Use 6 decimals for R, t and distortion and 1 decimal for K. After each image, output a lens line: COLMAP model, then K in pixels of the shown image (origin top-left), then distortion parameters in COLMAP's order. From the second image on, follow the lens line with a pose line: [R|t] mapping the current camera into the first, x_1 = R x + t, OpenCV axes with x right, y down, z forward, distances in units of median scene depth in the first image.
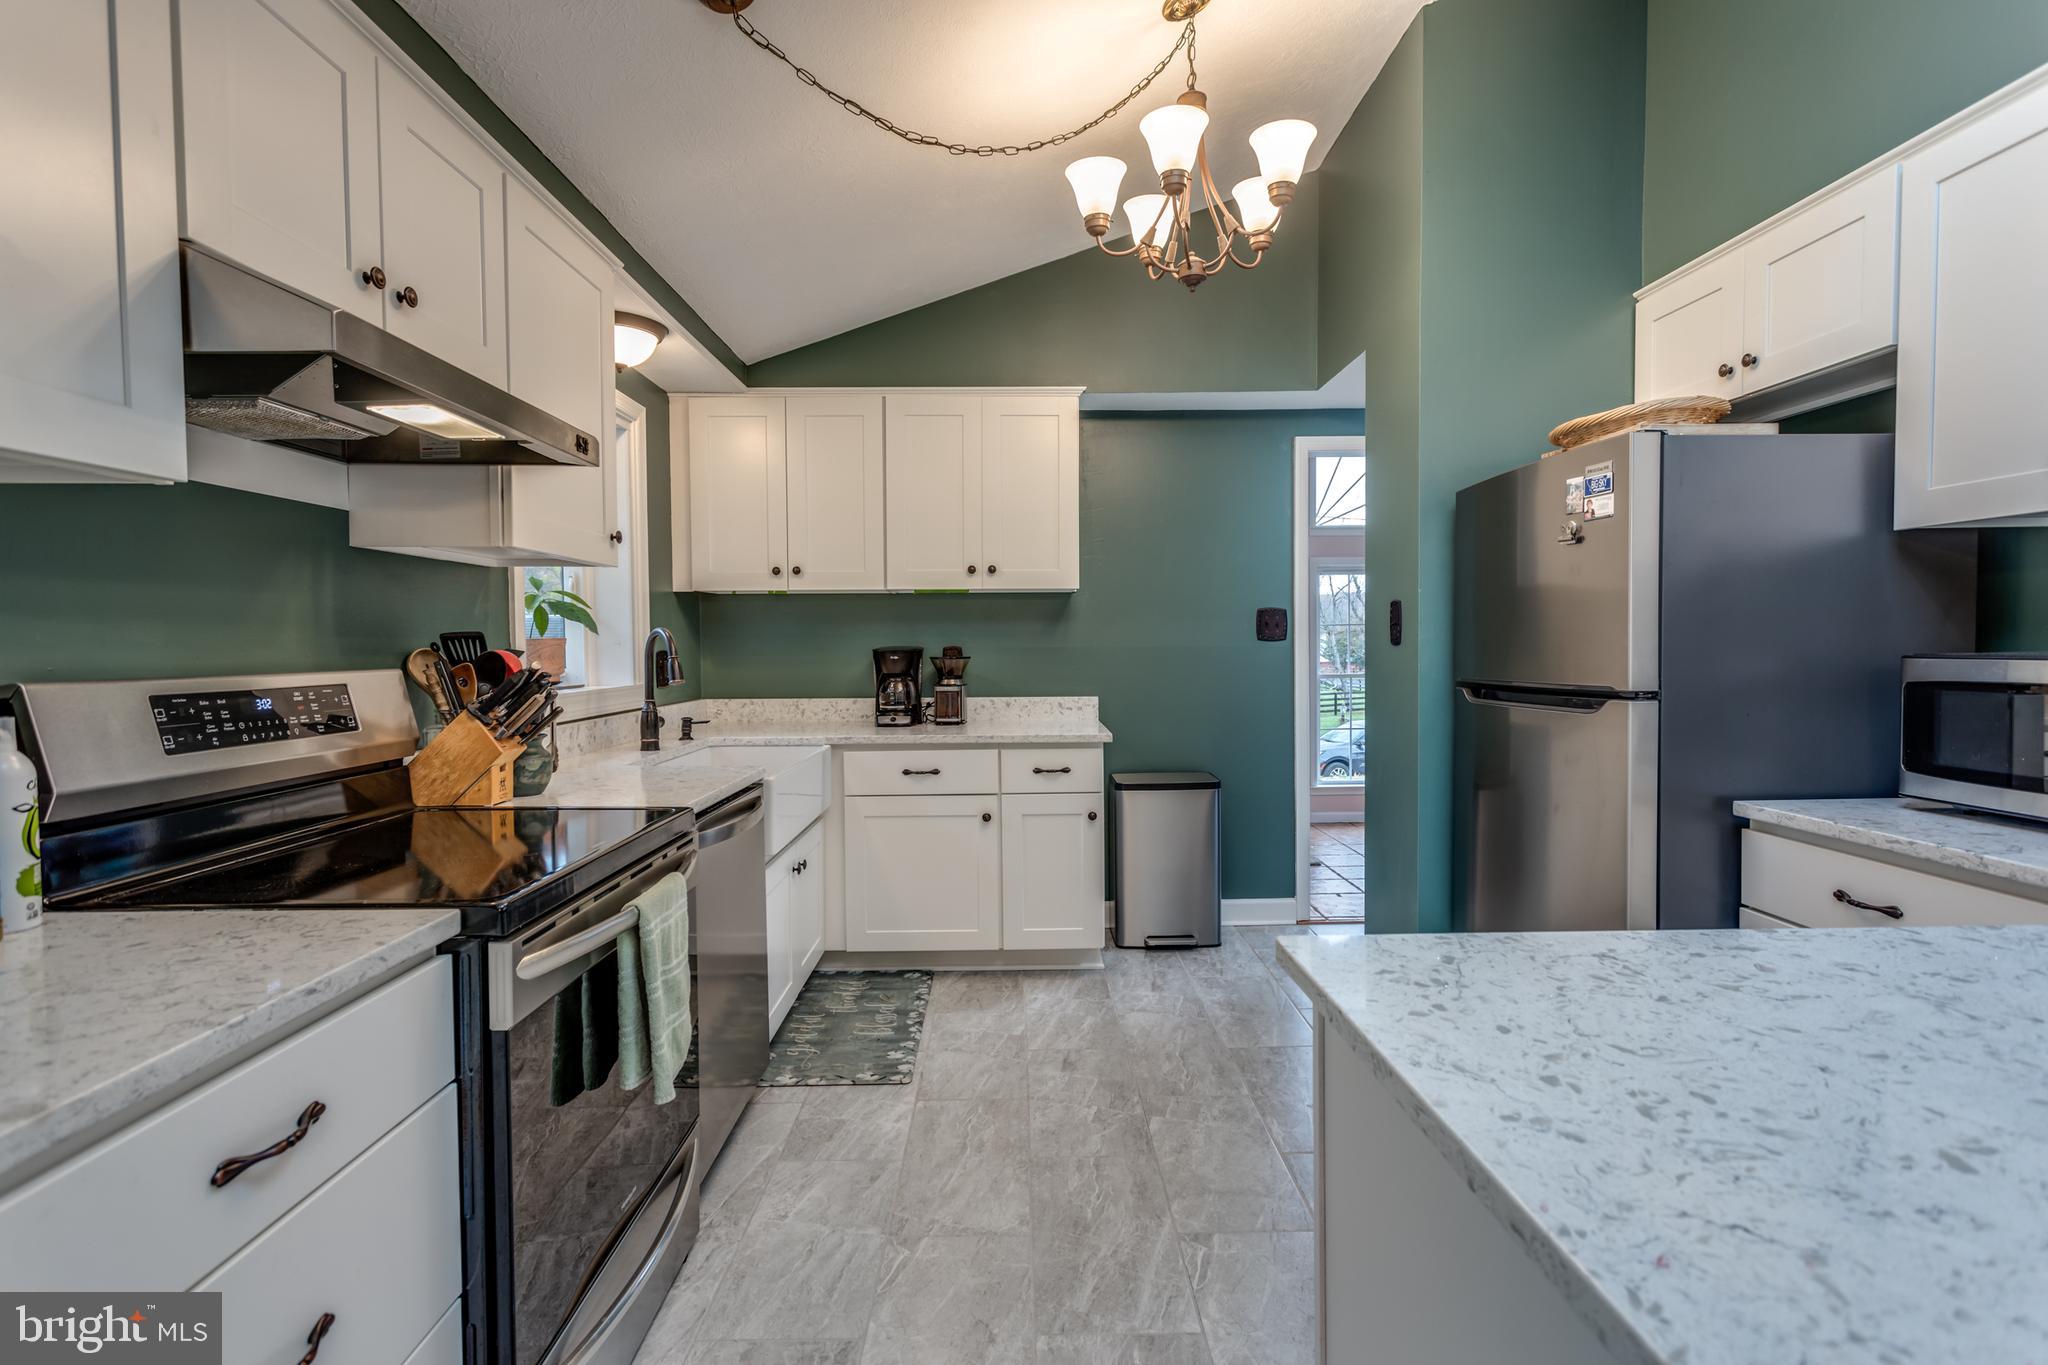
lens RADIAL K [[962.7, 0, 1024.1], [0, 962.7, 676.7], [0, 0, 1]] dist [0.003143, 0.002621]
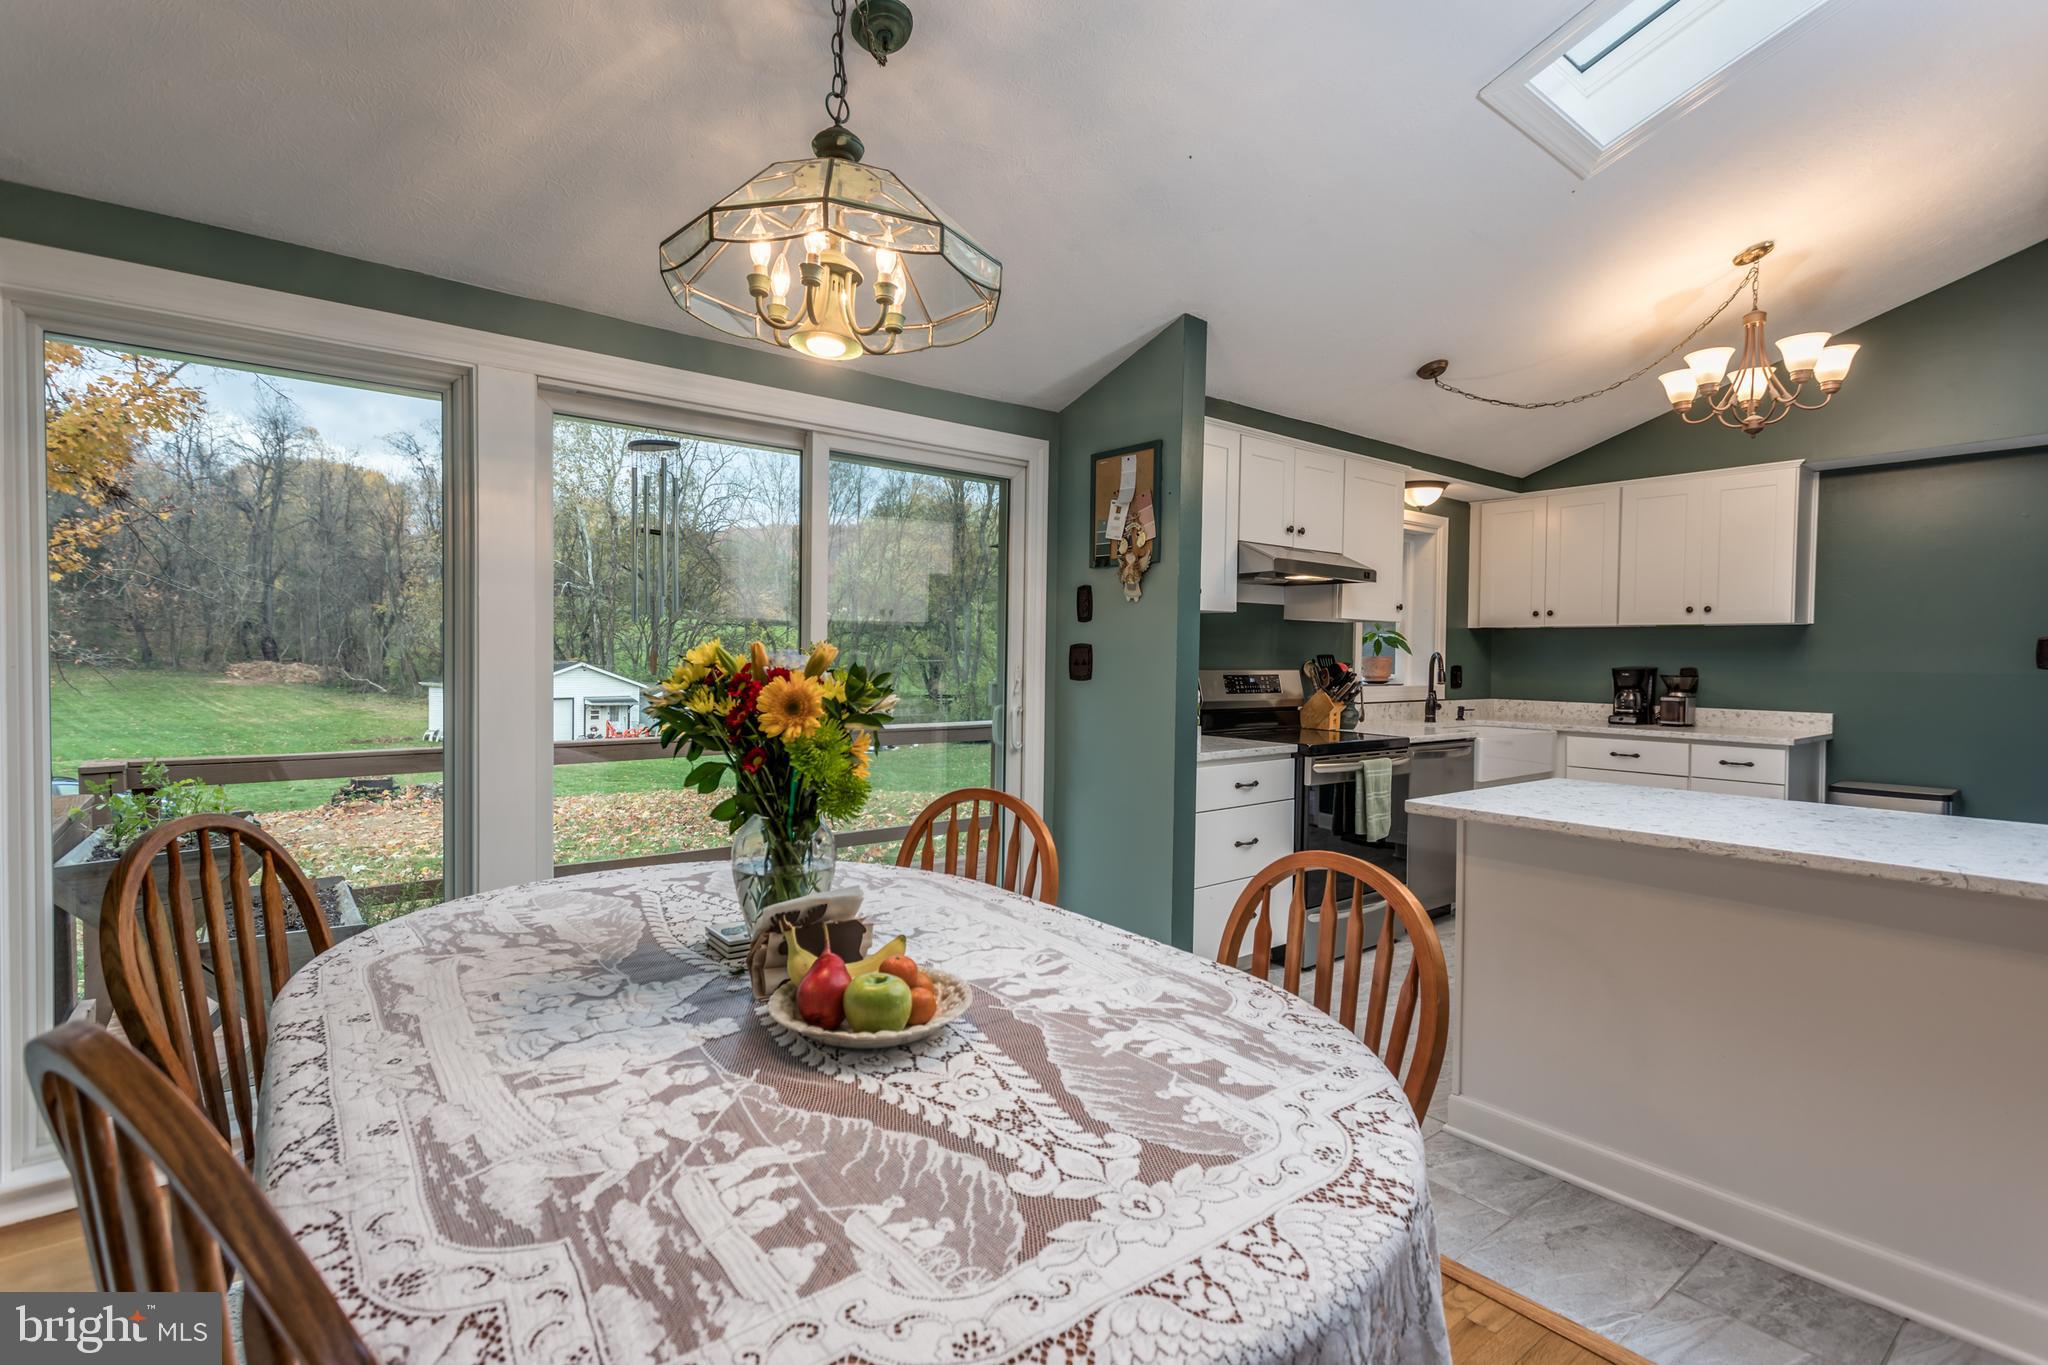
lens RADIAL K [[962.7, 0, 1024.4], [0, 962.7, 676.4], [0, 0, 1]] dist [0.003143, 0.002621]
pose [[0.613826, 0.032082, -0.788789, 0.530924], [-0.044008, 0.999011, 0.006385, 0.014940], [0.788214, 0.030793, 0.614631, -0.651851]]
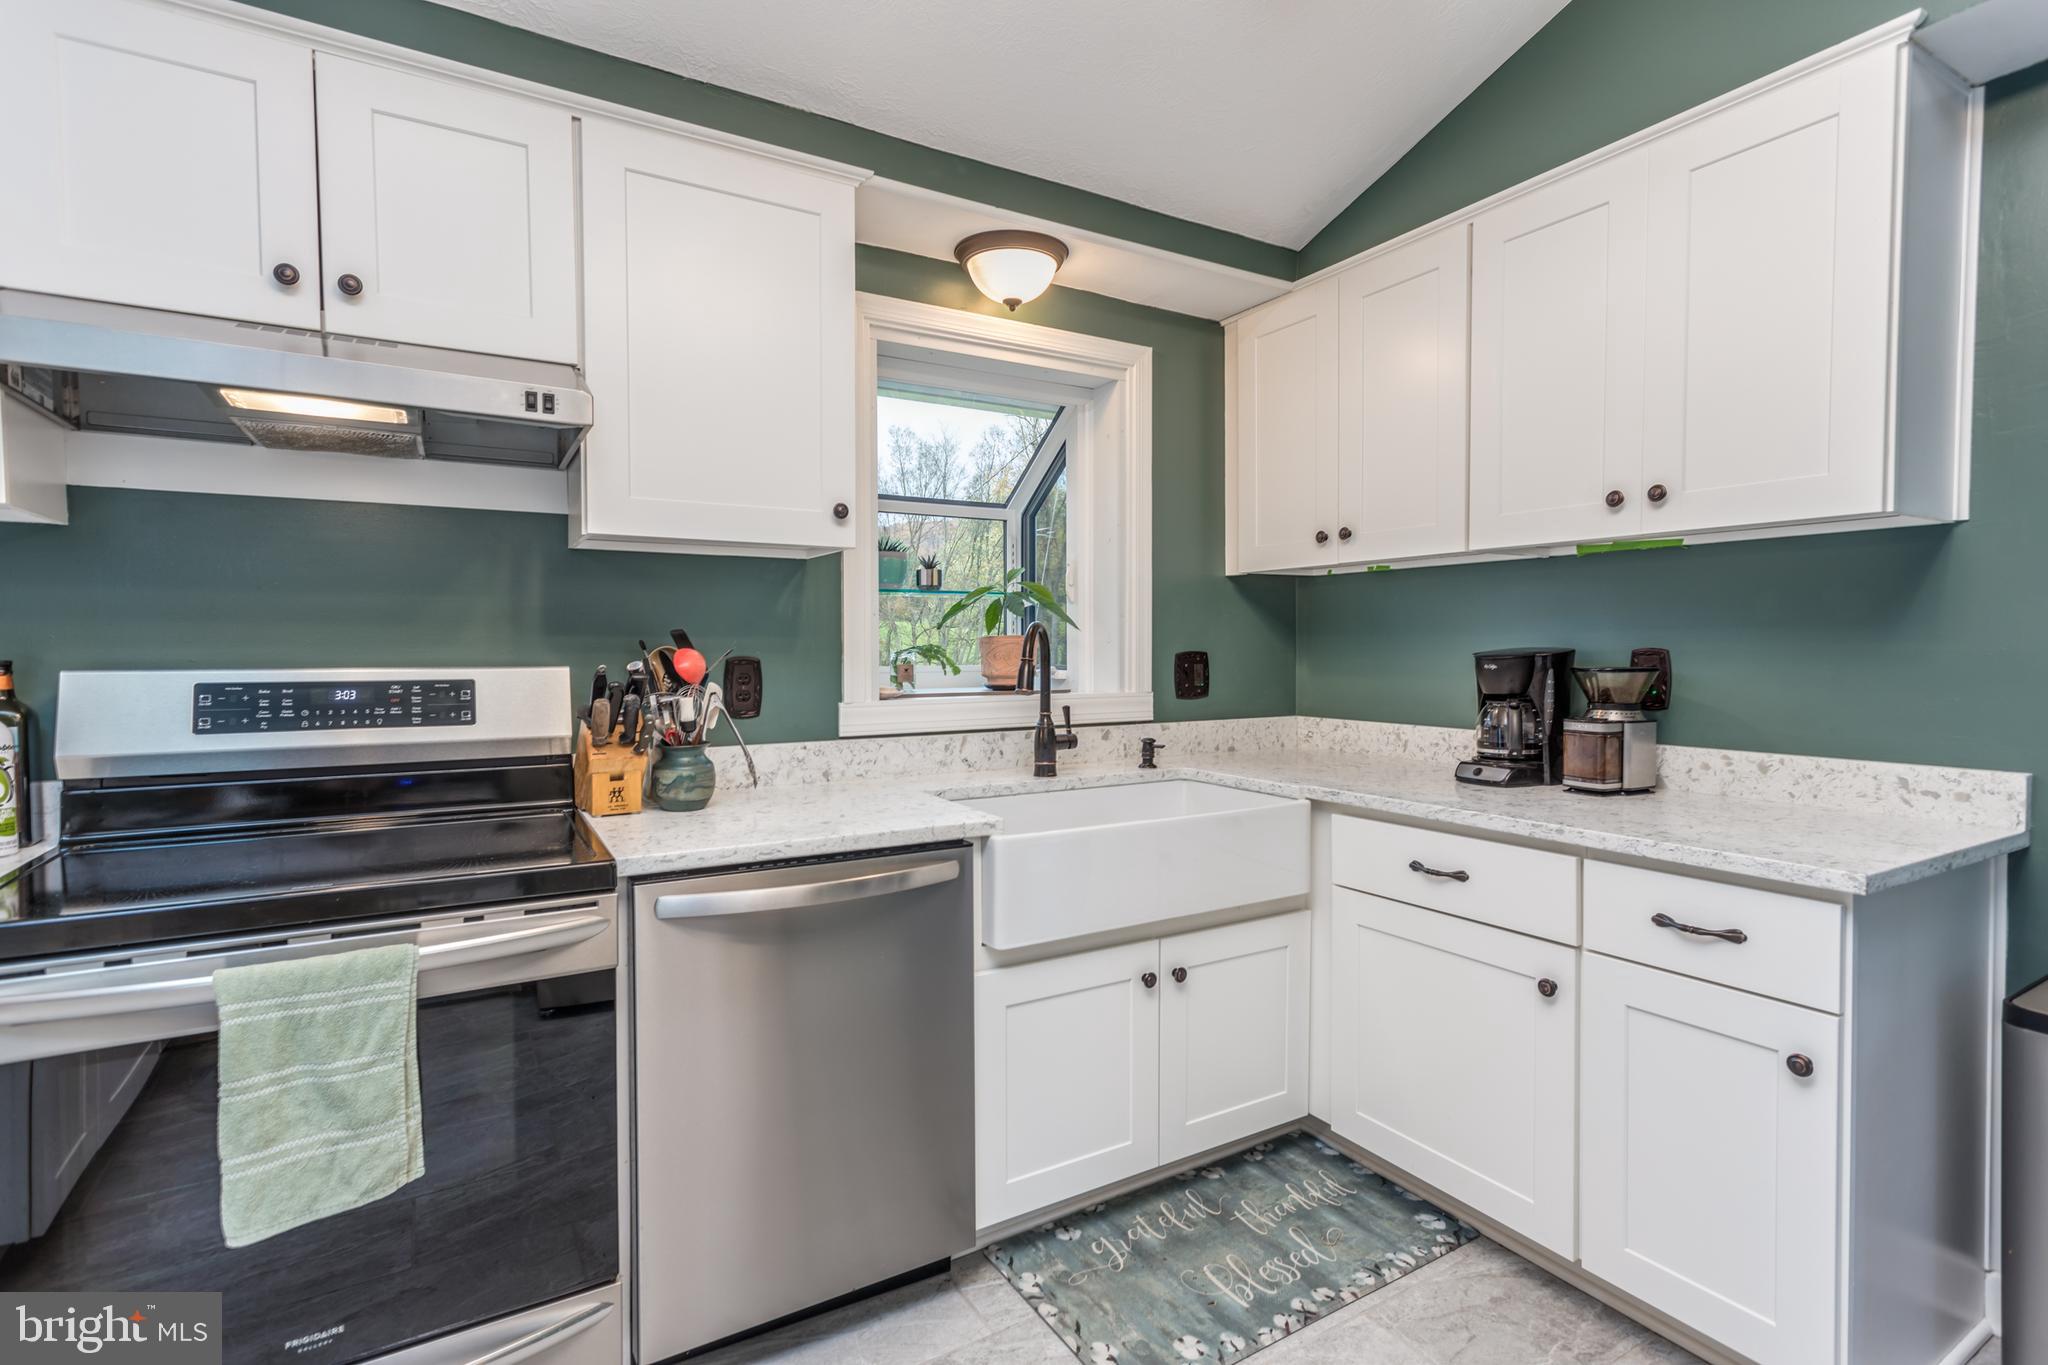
lens RADIAL K [[962.7, 0, 1035.9], [0, 962.7, 677.1], [0, 0, 1]] dist [0.003143, 0.002621]
pose [[0.500434, 0.031893, -0.865187, 0.293643], [-0.031582, 0.999329, 0.018570, -0.019628], [0.865198, 0.018031, 0.501106, 0.583738]]
